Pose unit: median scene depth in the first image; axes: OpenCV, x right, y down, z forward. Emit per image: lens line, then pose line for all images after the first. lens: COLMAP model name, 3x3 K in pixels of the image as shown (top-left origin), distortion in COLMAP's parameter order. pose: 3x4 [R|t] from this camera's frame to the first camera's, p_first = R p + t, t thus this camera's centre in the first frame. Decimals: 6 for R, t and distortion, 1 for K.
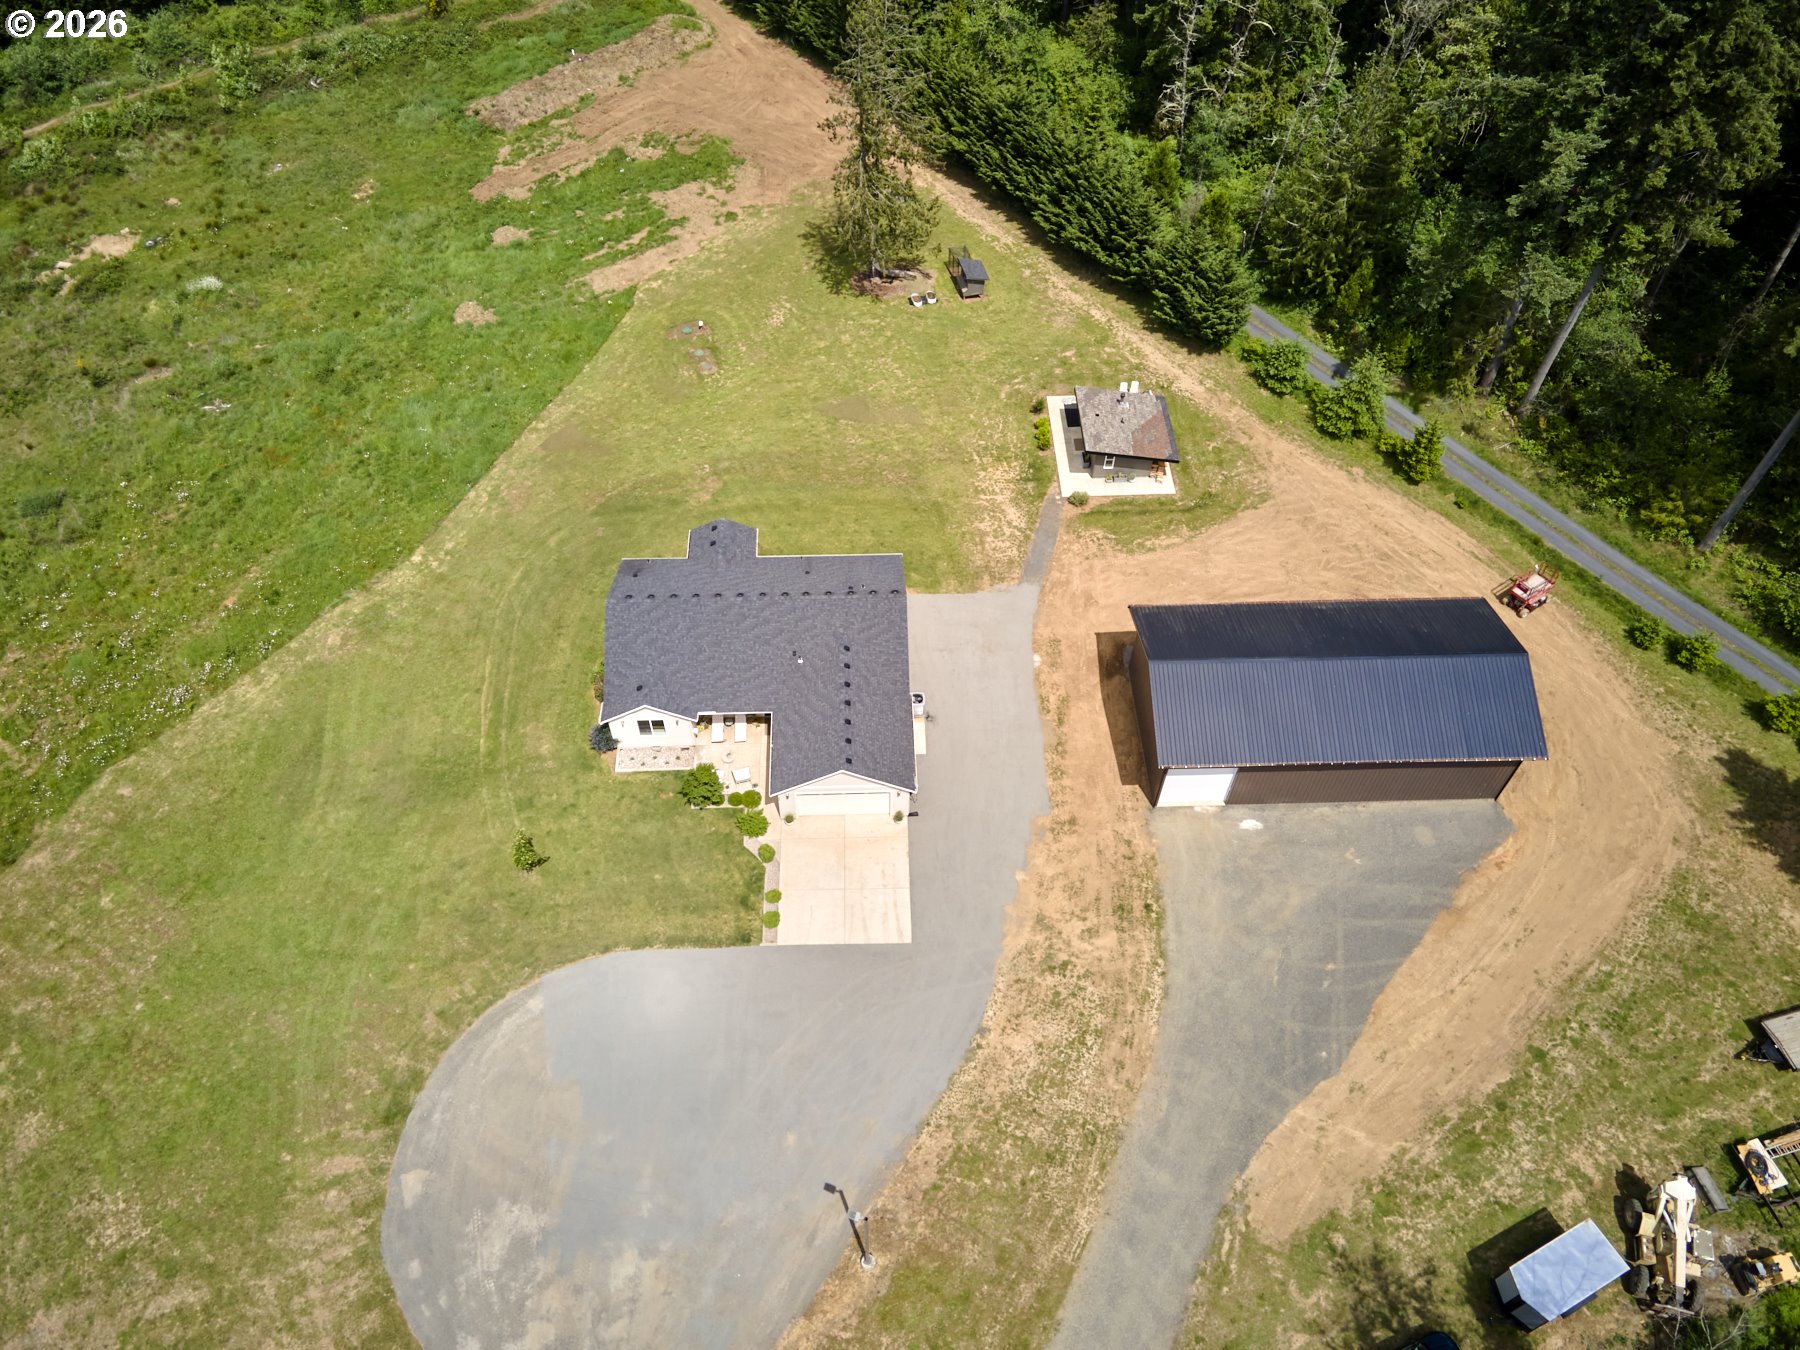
lens RADIAL K [[1332.4, 0, 900.0], [0, 1332.4, 675.0], [0, 0, 1]] dist [0.002785, 0.042636]
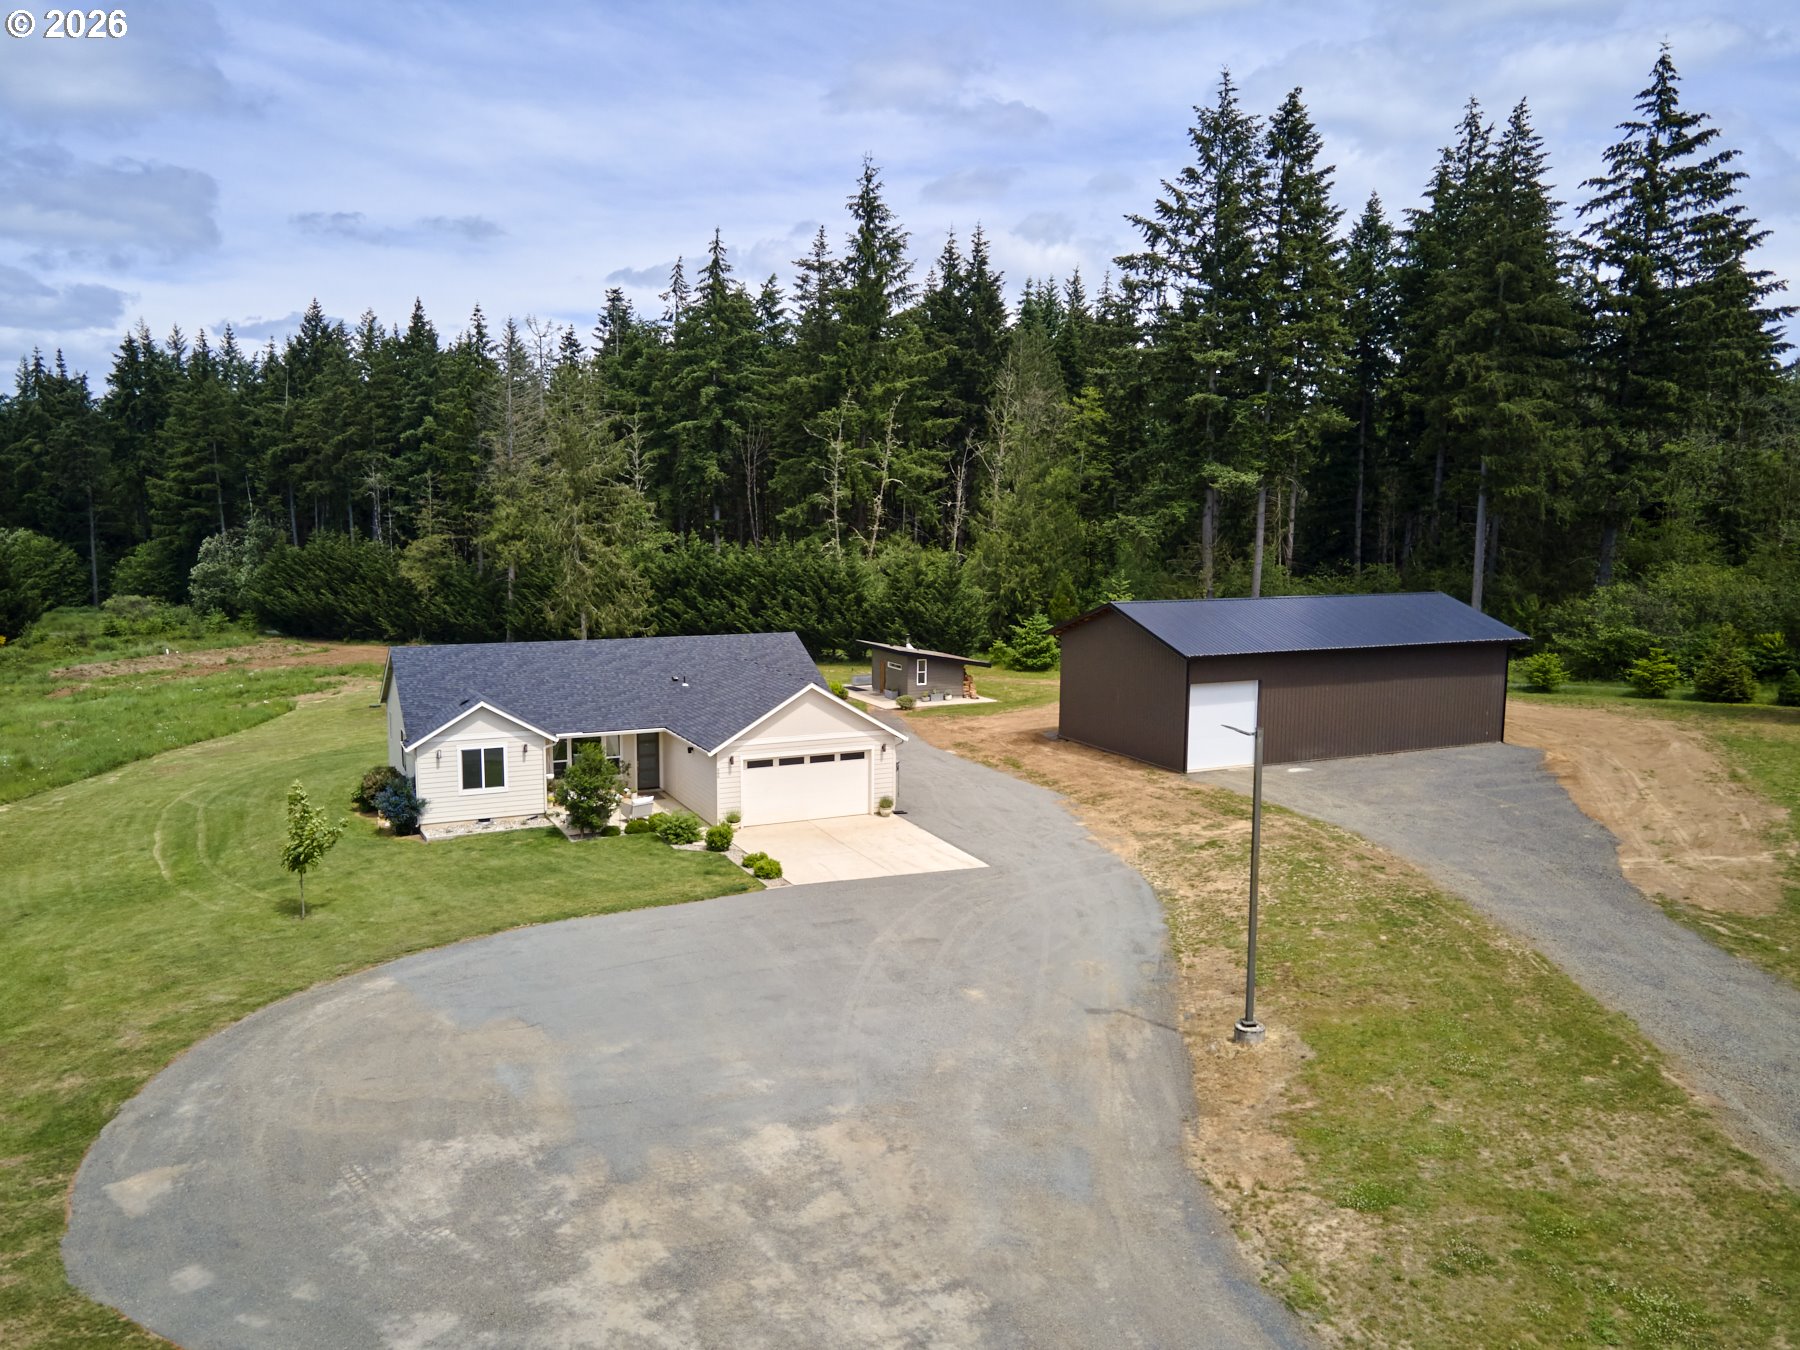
lens RADIAL K [[1332.4, 0, 900.0], [0, 1332.4, 675.0], [0, 0, 1]] dist [0.002785, 0.042636]
pose [[0.913483, -0.056030, 0.403000, -0.286769], [0.326637, 0.691564, -0.644242, 0.543430], [-0.242604, 0.720139, 0.650034, 0.544742]]
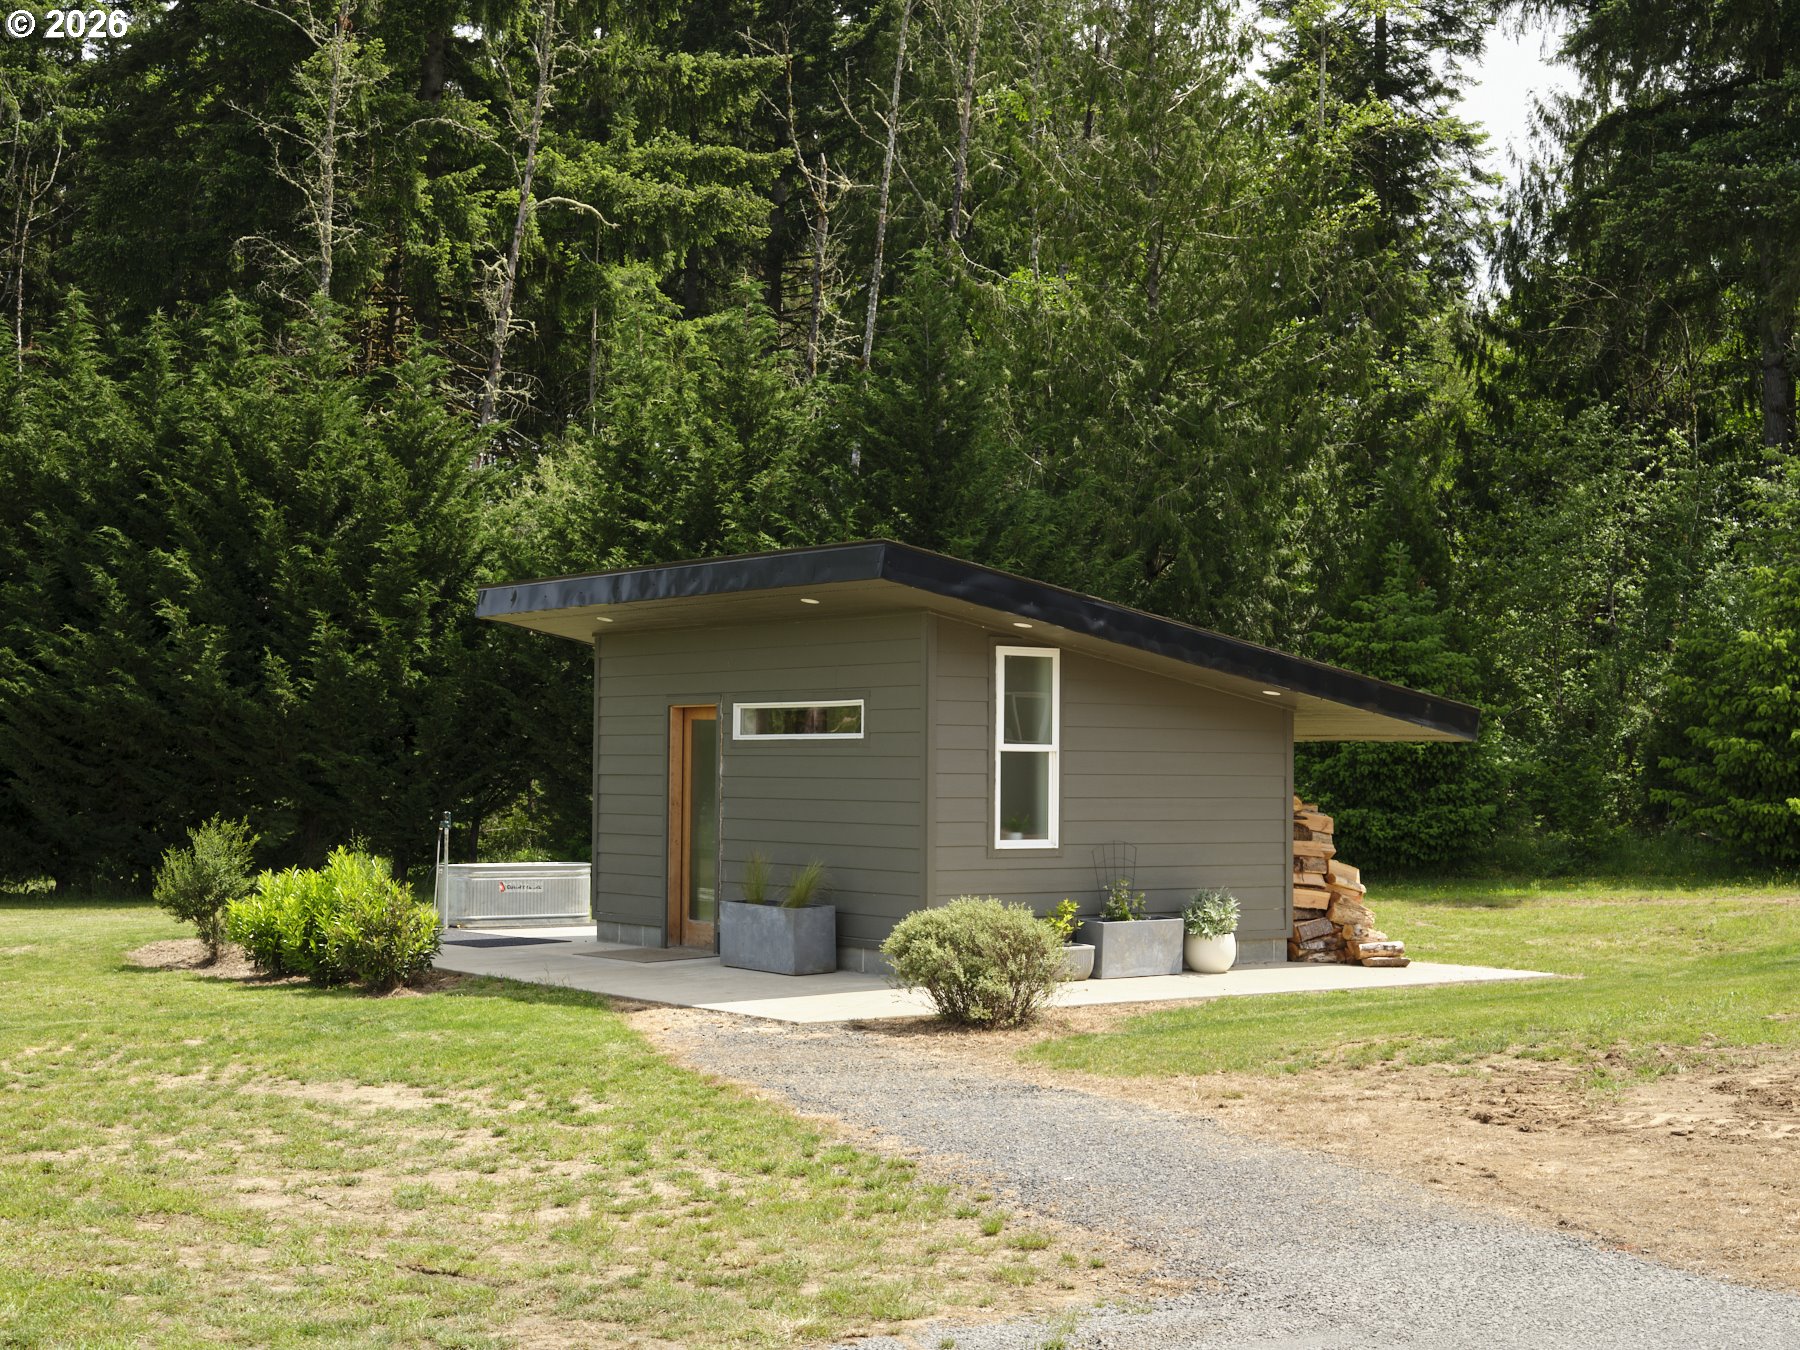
lens RADIAL K [[2632.0, 0, 900.0], [0, 2632.0, 675.0], [0, 0, 1]] dist [-0.005584, -0.014481]
pose [[0.829565, 0.018290, 0.558110, 0.035141], [0.446943, 0.577417, -0.683251, -0.030491], [-0.334759, 0.816244, 0.470830, 1.175108]]
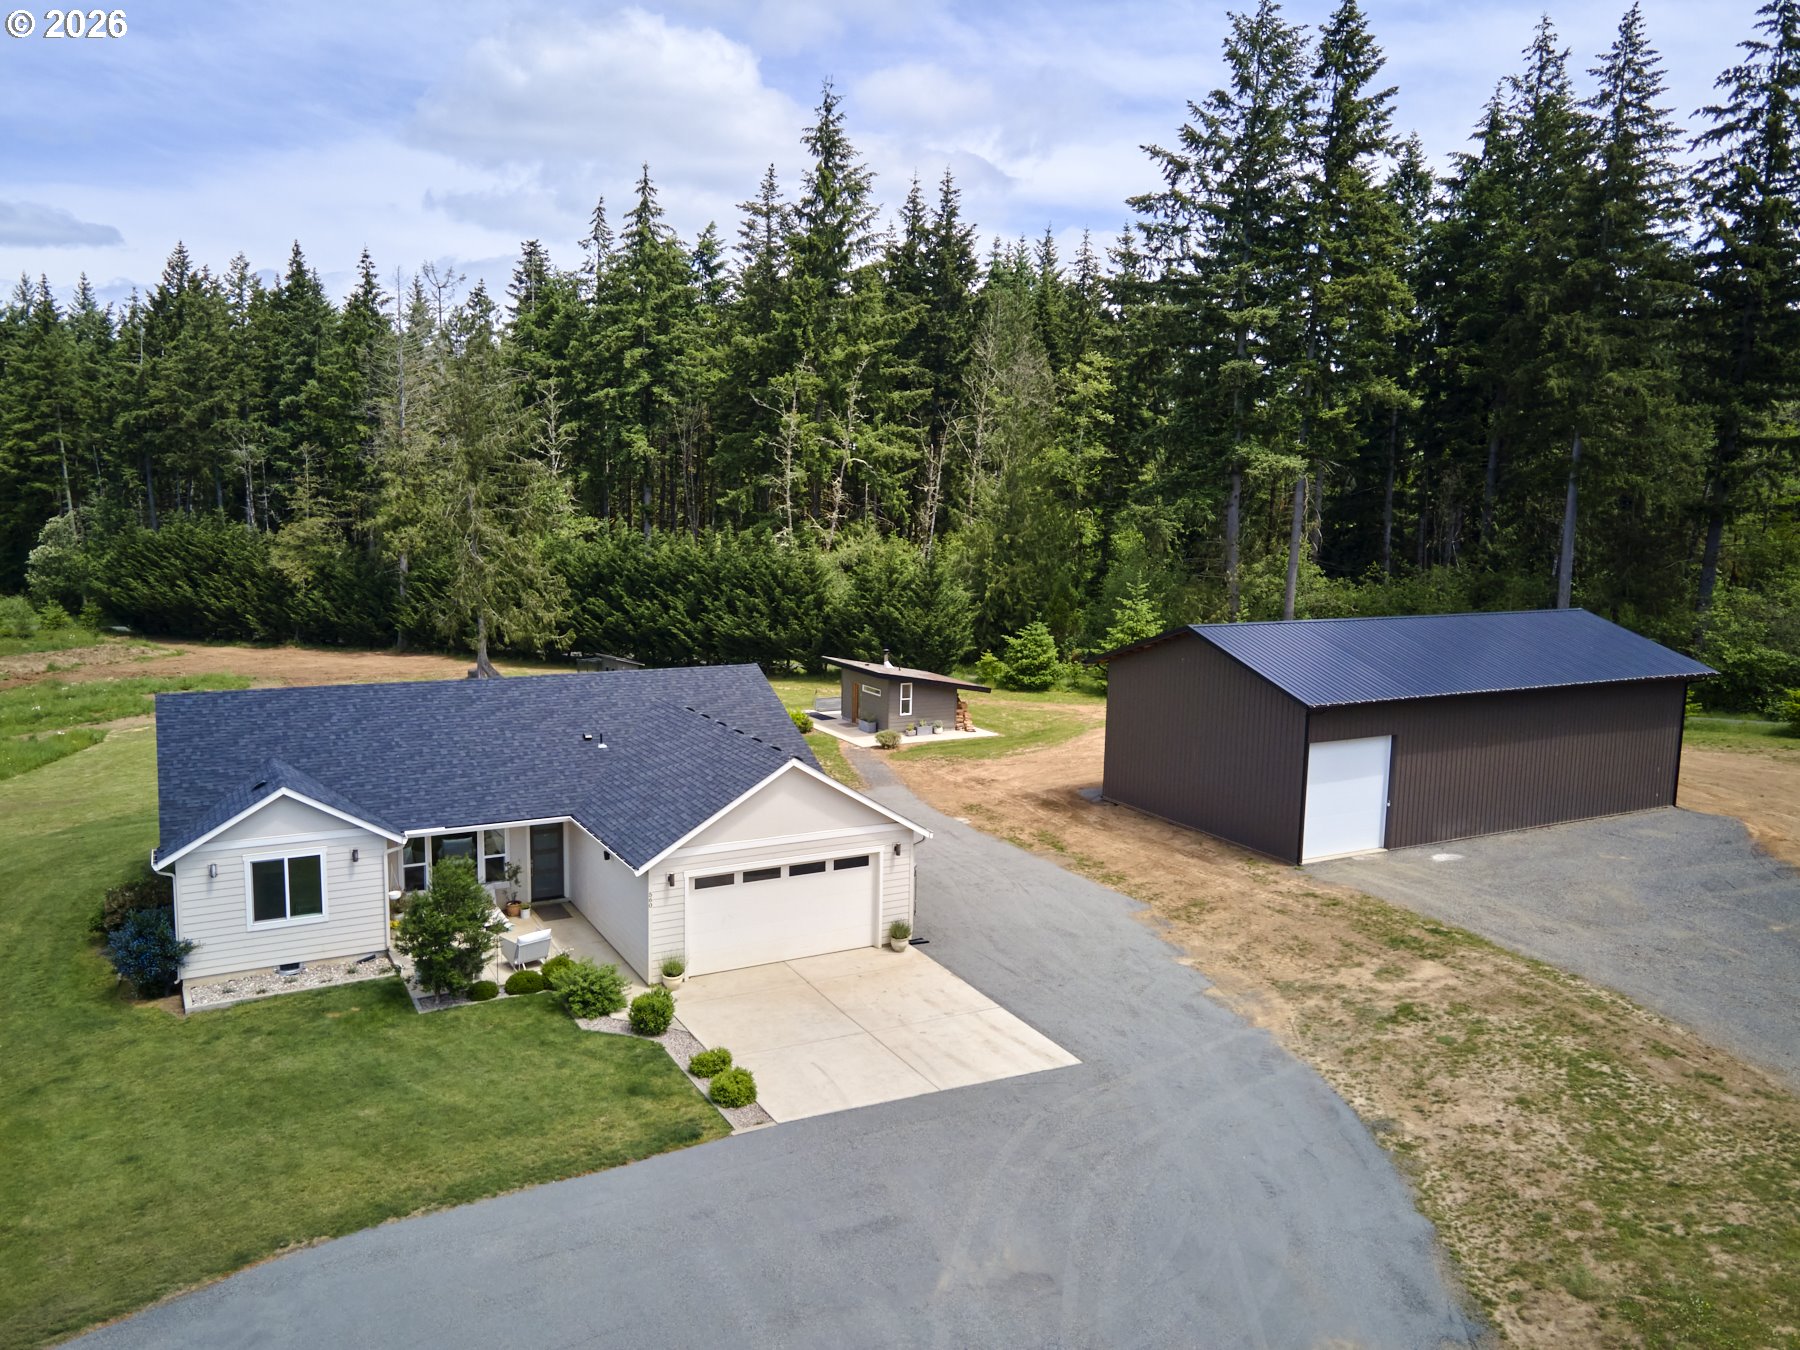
lens RADIAL K [[1332.4, 0, 900.0], [0, 1332.4, 675.0], [0, 0, 1]] dist [0.002785, 0.042636]
pose [[0.891820, -0.056911, 0.448796, -0.219371], [0.355936, 0.700588, -0.618454, 0.356181], [-0.279224, 0.711293, 0.645055, 0.686676]]
